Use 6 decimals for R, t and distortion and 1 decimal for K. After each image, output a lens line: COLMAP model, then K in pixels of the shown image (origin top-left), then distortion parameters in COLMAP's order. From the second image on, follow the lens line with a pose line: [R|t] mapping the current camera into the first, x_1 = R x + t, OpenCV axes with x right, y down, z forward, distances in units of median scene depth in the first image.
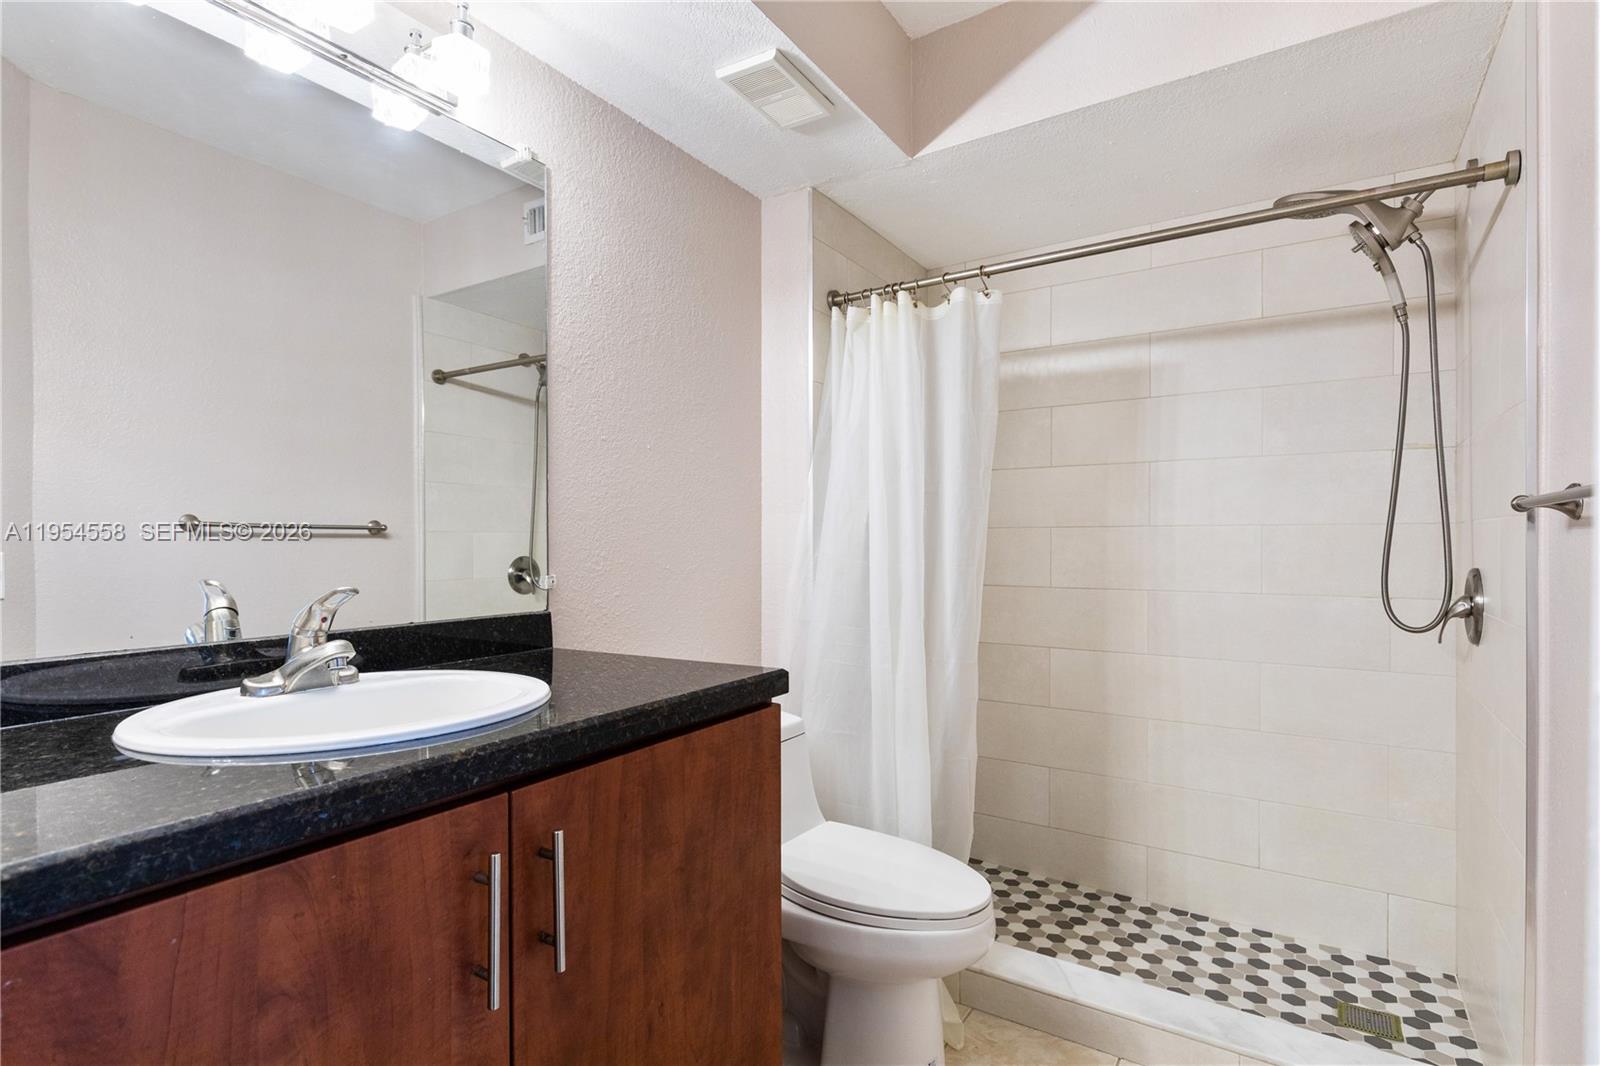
lens RADIAL K [[801.2, 0, 796.9], [0, 801.2, 541.0], [0, 0, 1]] dist [0.003622, 0.000252]
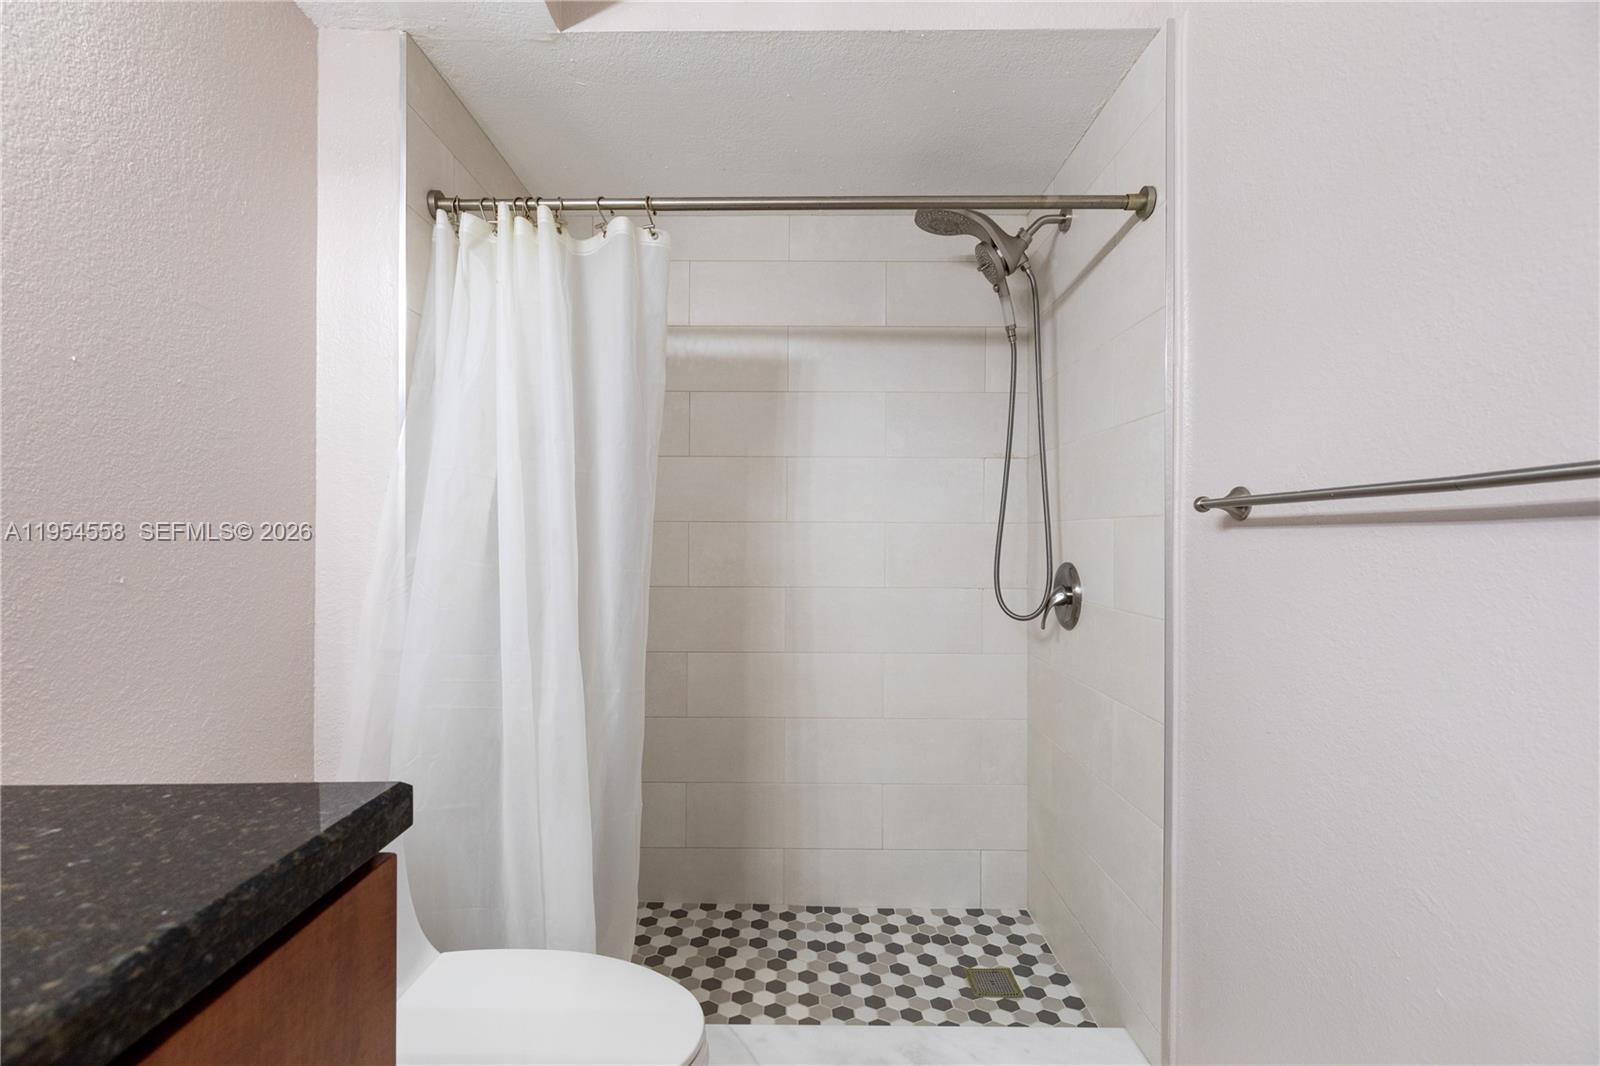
lens RADIAL K [[731.0, 0, 804.7], [0, 731.0, 535.0], [0, 0, 1]] dist [0.005900, -0.001232]
pose [[0.840896, 0.006441, 0.541158, -0.033294], [-0.006180, 0.999978, -0.002298, -0.000524], [-0.541161, -0.001412, 0.840918, 0.275815]]
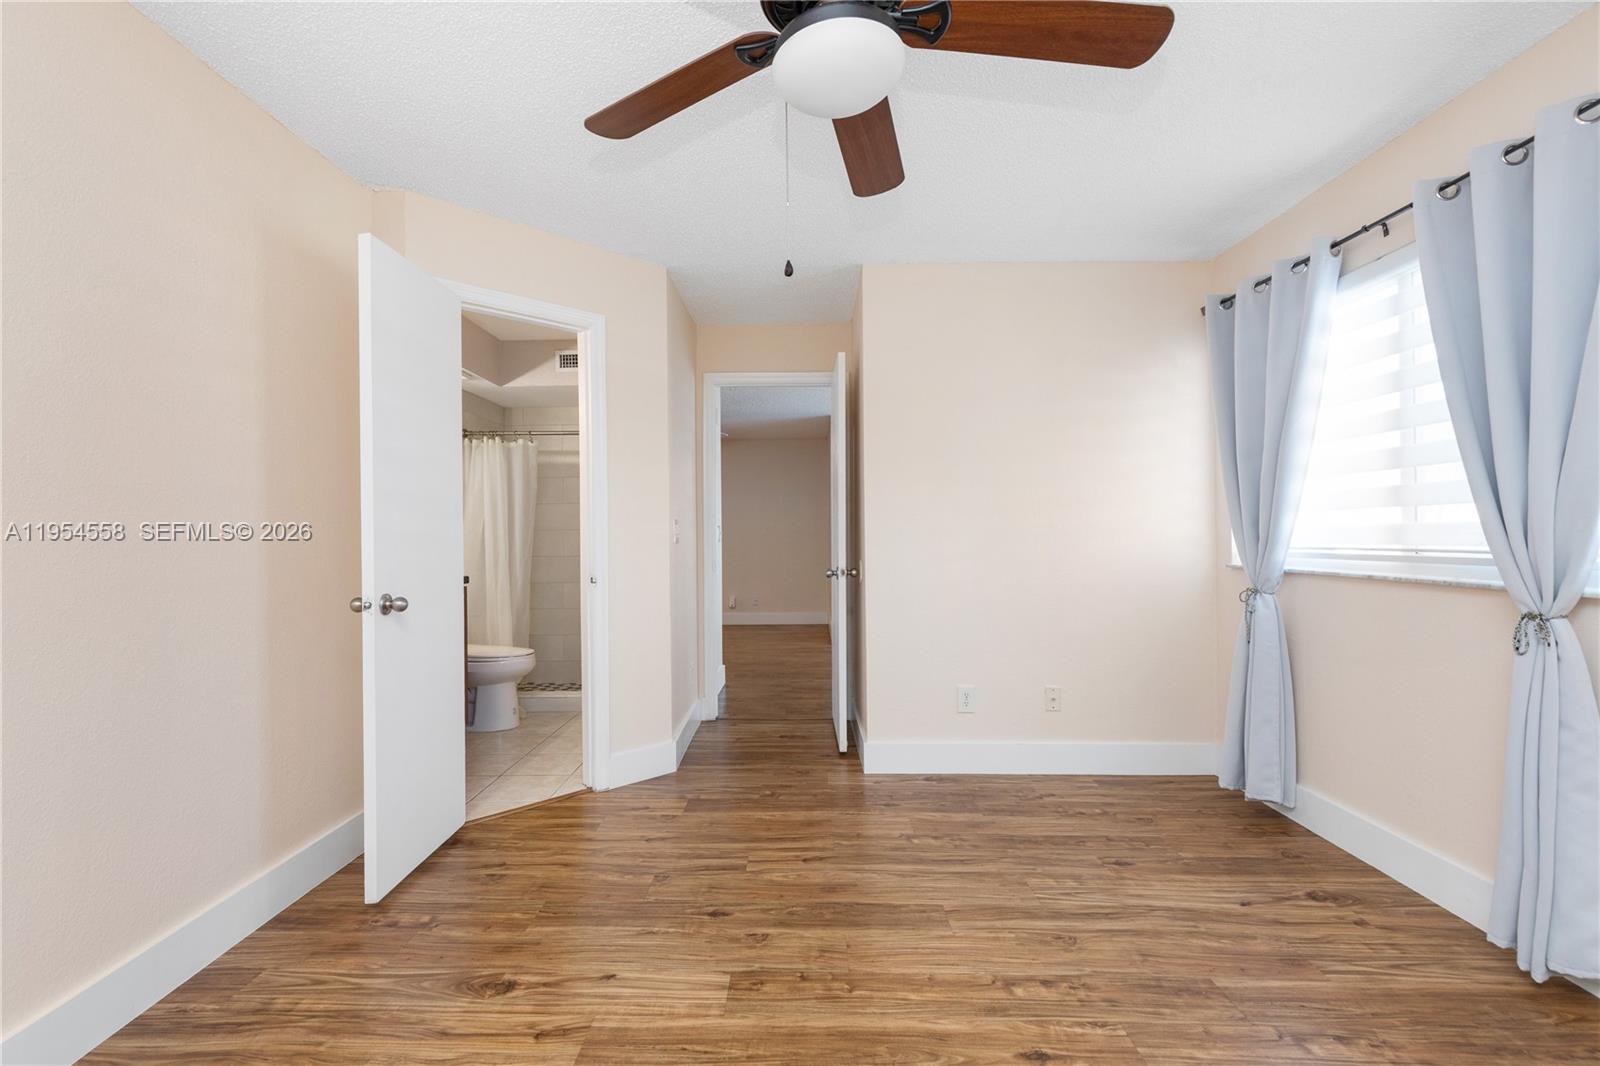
lens RADIAL K [[731.0, 0, 794.7], [0, 731.0, 539.6], [0, 0, 1]] dist [0.005900, -0.001232]
pose [[0.835092, -0.009507, 0.550028, -0.353114], [0.006969, 0.999953, 0.006704, 0.005302], [-0.550066, -0.001766, 0.835119, -1.426789]]
